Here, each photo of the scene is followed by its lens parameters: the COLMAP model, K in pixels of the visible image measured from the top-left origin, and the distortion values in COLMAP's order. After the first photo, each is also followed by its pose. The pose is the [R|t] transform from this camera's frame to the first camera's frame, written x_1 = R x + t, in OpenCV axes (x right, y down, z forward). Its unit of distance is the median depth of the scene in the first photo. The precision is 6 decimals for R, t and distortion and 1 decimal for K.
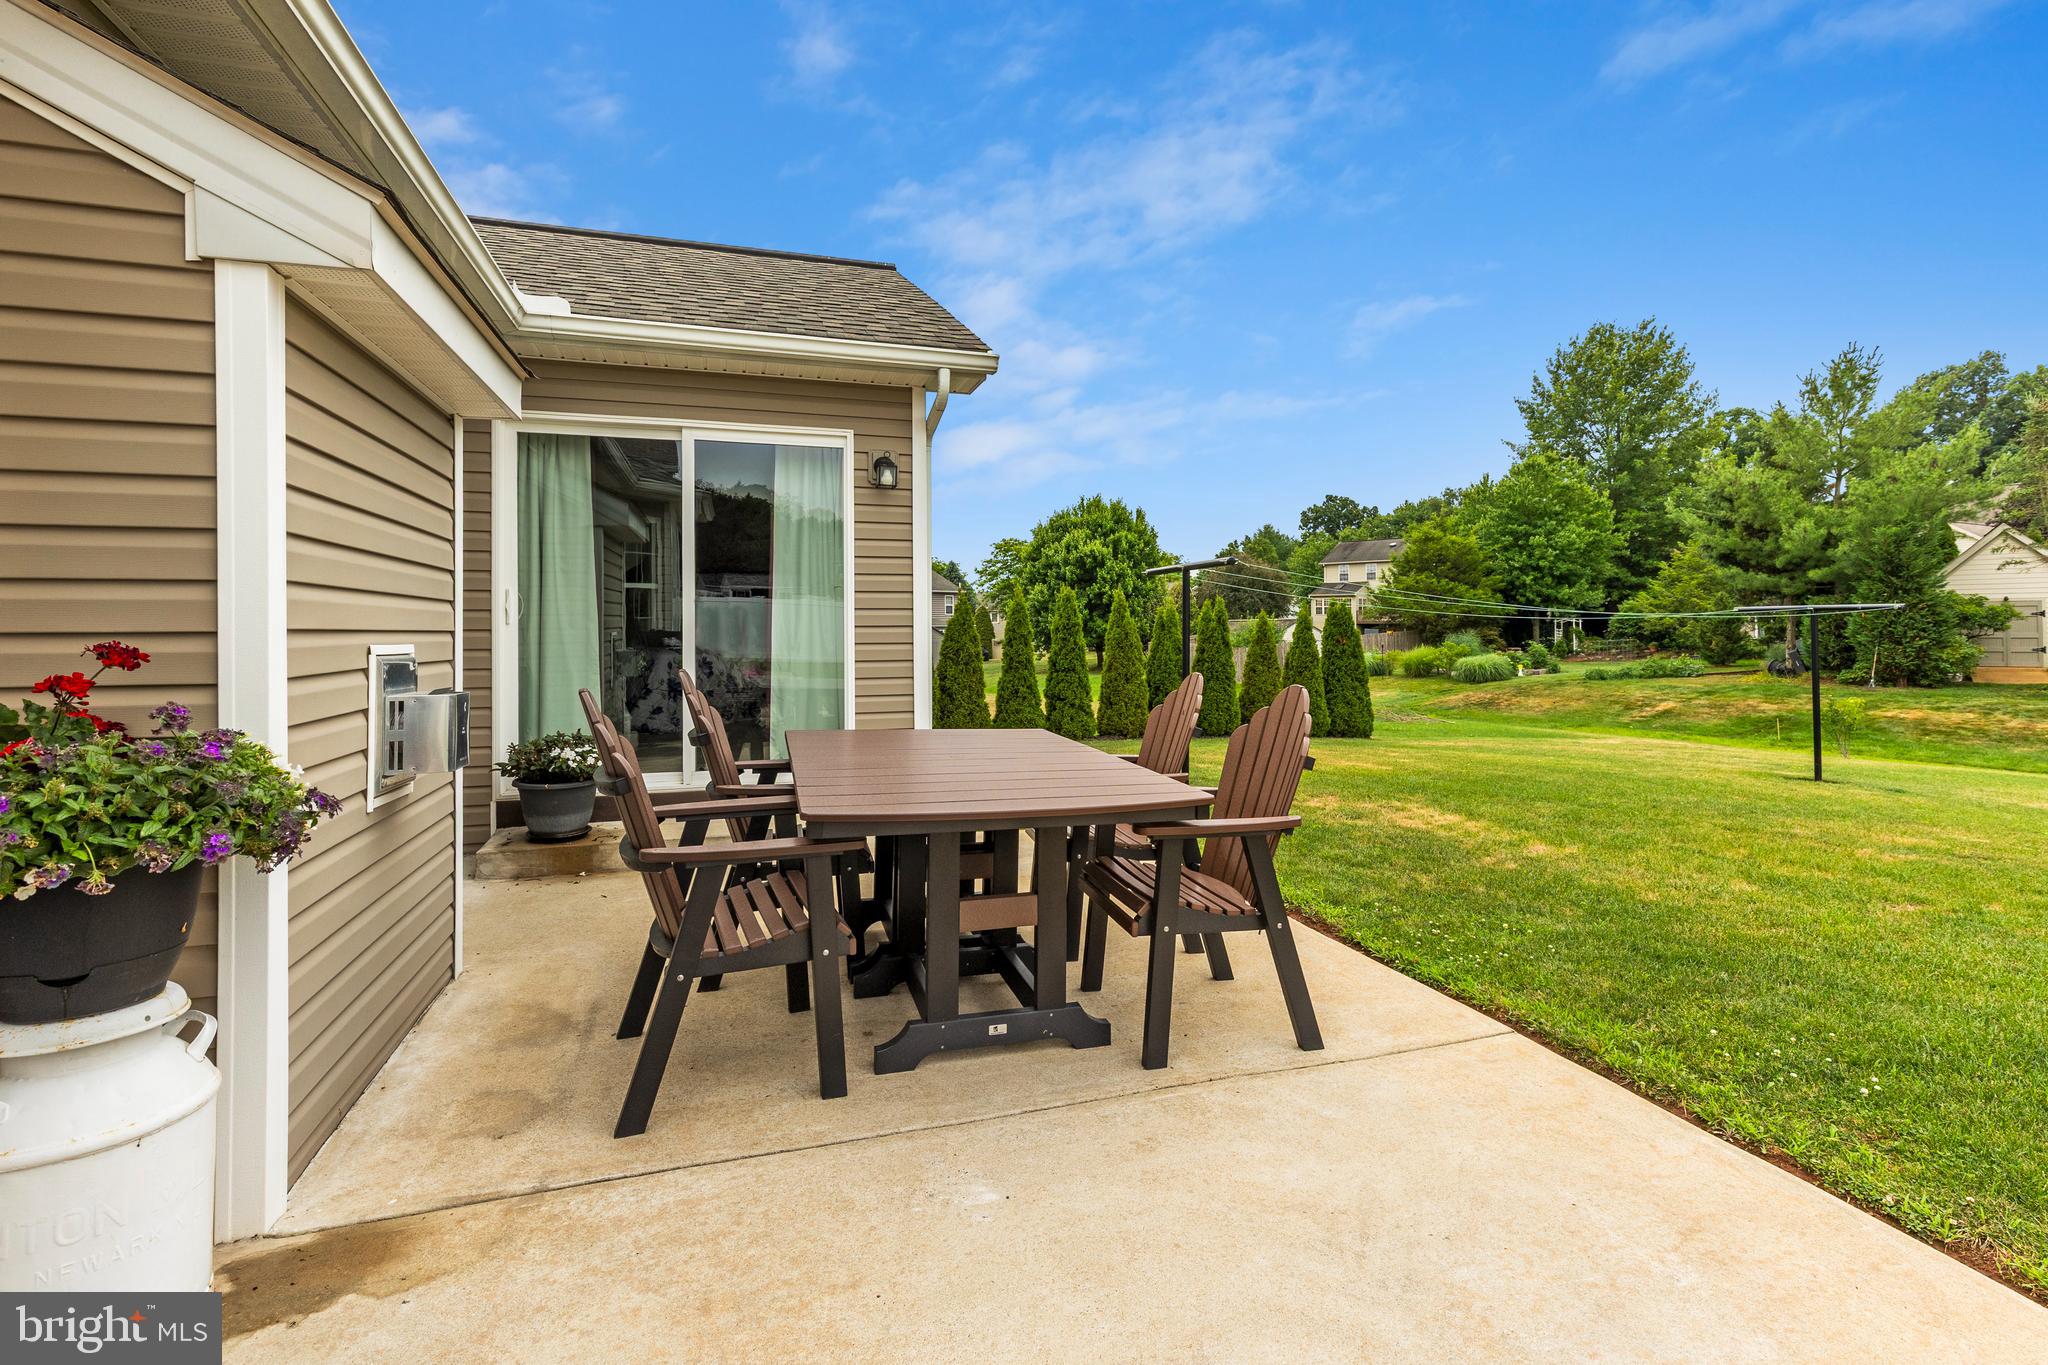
lens RADIAL K [[937.0, 0, 1024.0], [0, 937.0, 682.5], [0, 0, 1]] dist [0.000971, 0.000203]
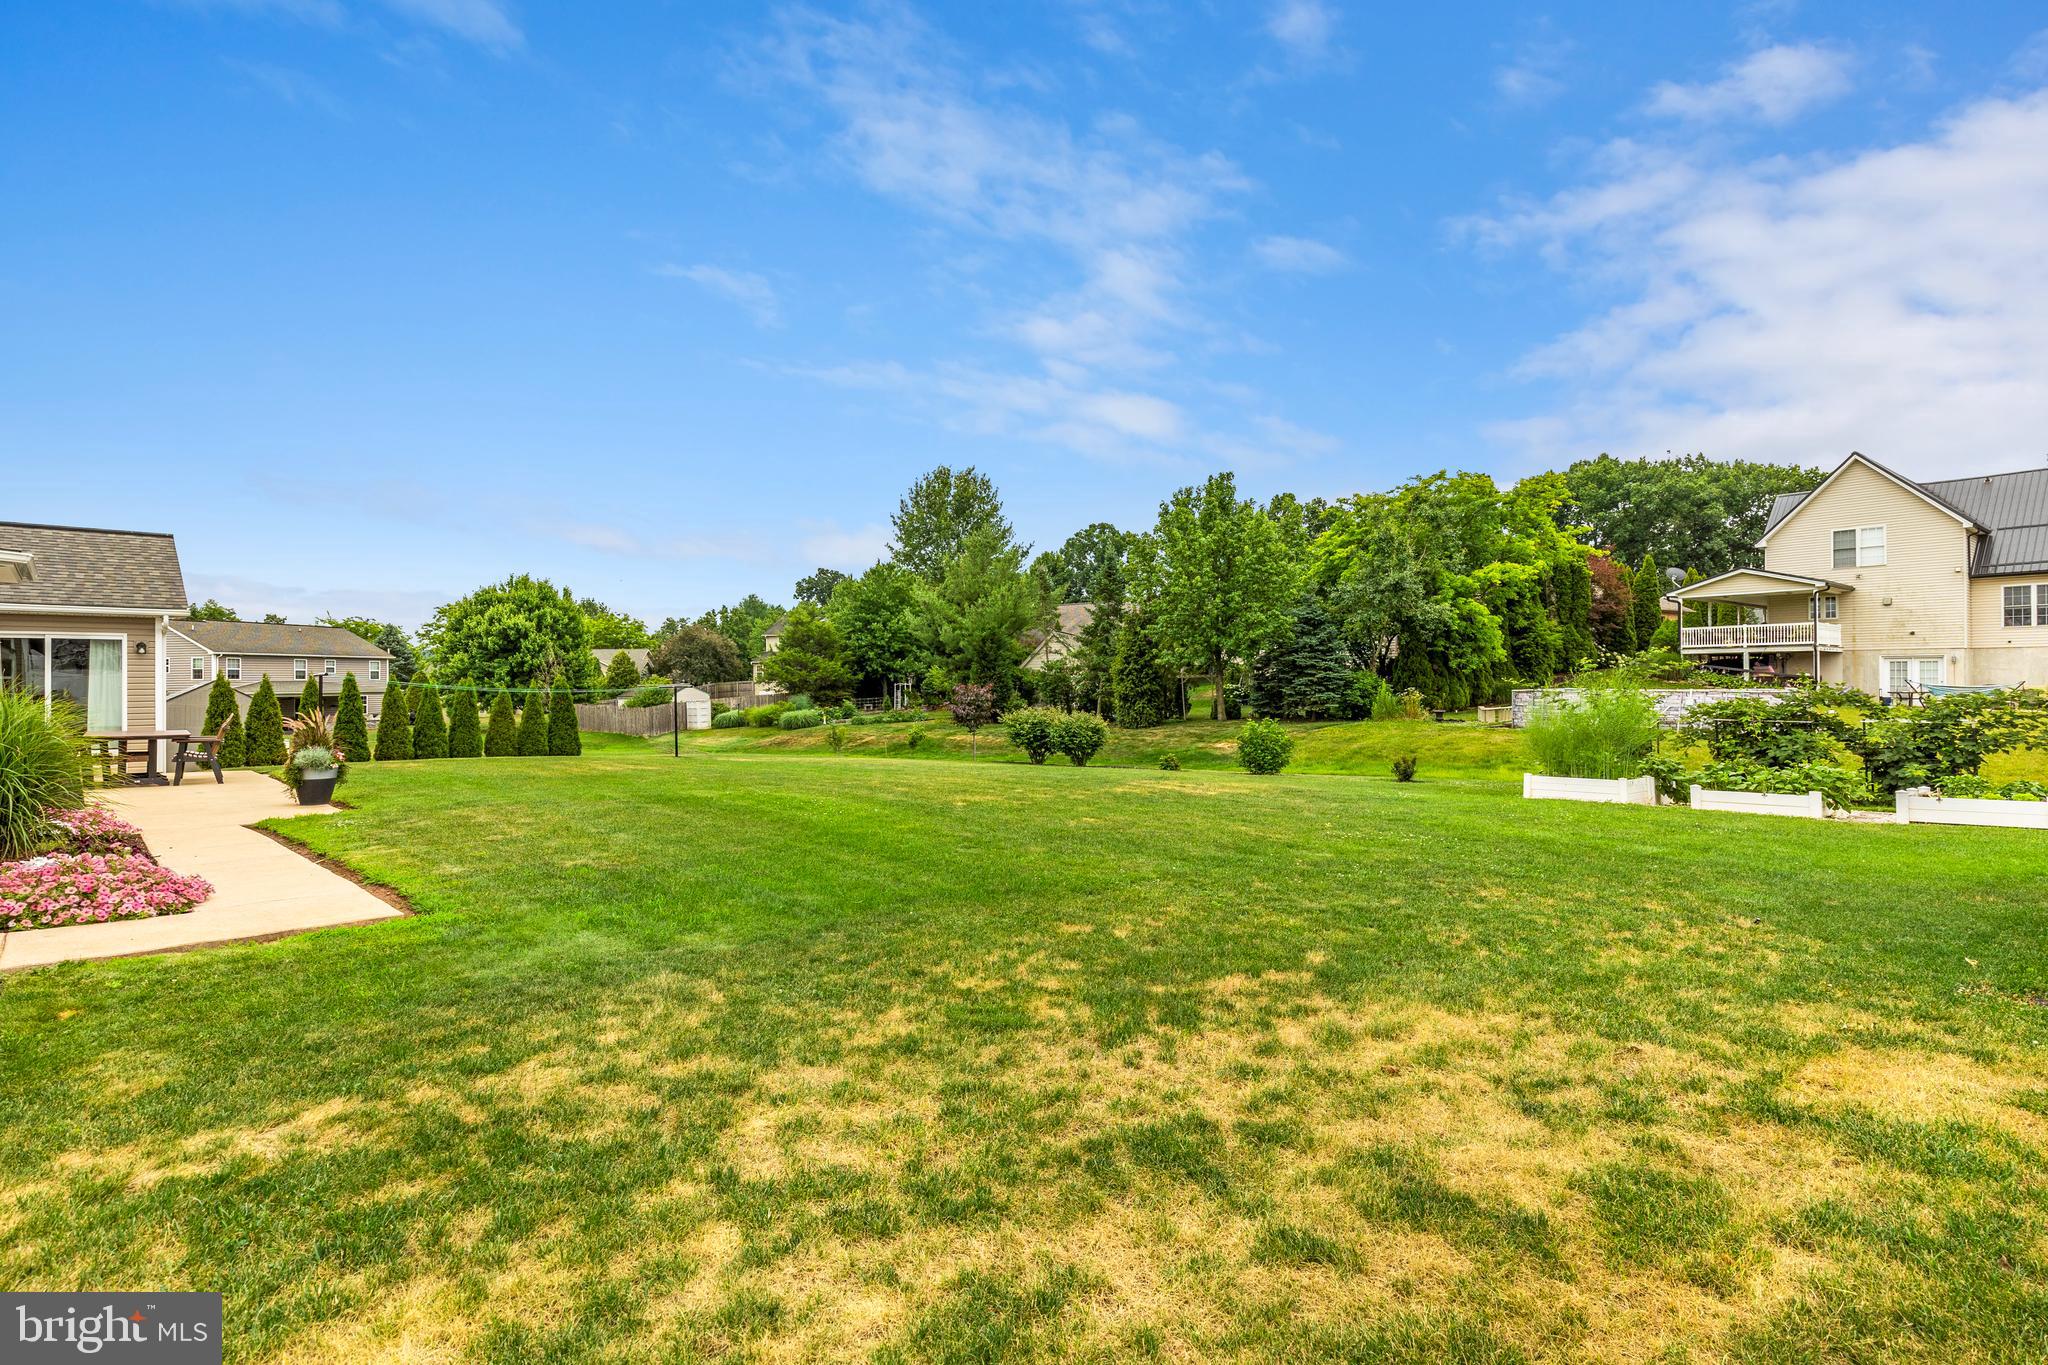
lens RADIAL K [[1008.0, 0, 1024.0], [0, 1008.0, 682.5], [0, 0, 1]] dist [0.083866, 0.000284]
pose [[0.909861, -0.003402, 0.414900, 0.115017], [0.030190, 0.997859, -0.058024, 0.020249], [-0.413814, 0.065319, 0.908015, -0.374262]]
